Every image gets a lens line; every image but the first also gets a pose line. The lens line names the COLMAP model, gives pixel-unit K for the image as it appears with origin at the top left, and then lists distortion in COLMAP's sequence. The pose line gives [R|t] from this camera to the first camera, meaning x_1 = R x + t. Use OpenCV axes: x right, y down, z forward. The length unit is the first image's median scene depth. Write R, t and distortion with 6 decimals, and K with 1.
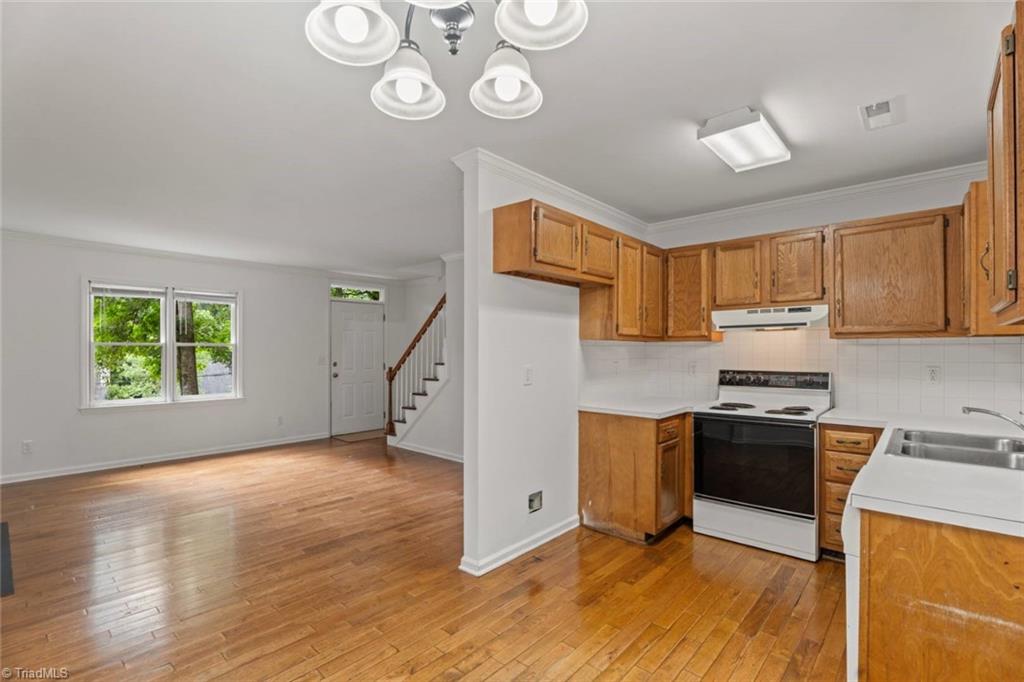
lens RADIAL K [[465.7, 0, 509.2], [0, 465.7, 351.6], [0, 0, 1]] dist [-0.010835, -0.000371]
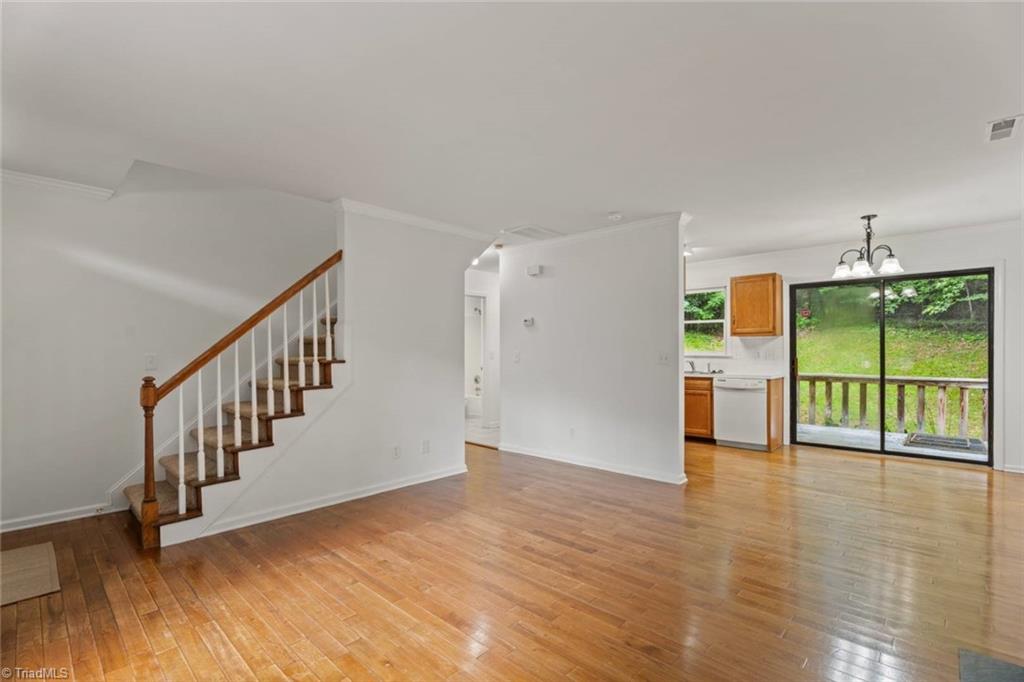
lens RADIAL K [[470.7, 0, 505.2], [0, 470.7, 352.2], [0, 0, 1]] dist [-0.012654, 0.000003]
pose [[0.029810, -0.003560, 0.999549, -1.231197], [0.009479, 0.999950, 0.003279, 0.019920], [-0.999511, 0.009377, 0.029843, 1.135825]]
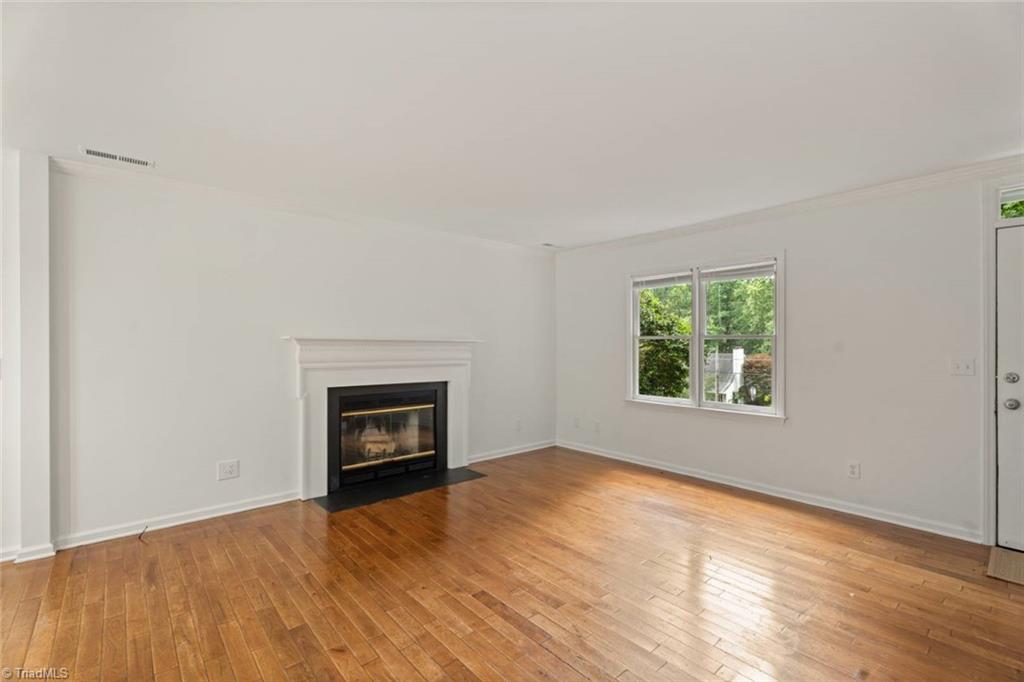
lens RADIAL K [[454.9, 0, 512.0], [0, 454.9, 341.0], [0, 0, 1]] dist [0.000652, 0.000482]
pose [[-0.119884, -0.006457, -0.992767, 0.169127], [-0.005815, 0.999966, -0.005801, -0.002012], [0.992771, 0.005078, -0.119917, 1.139280]]
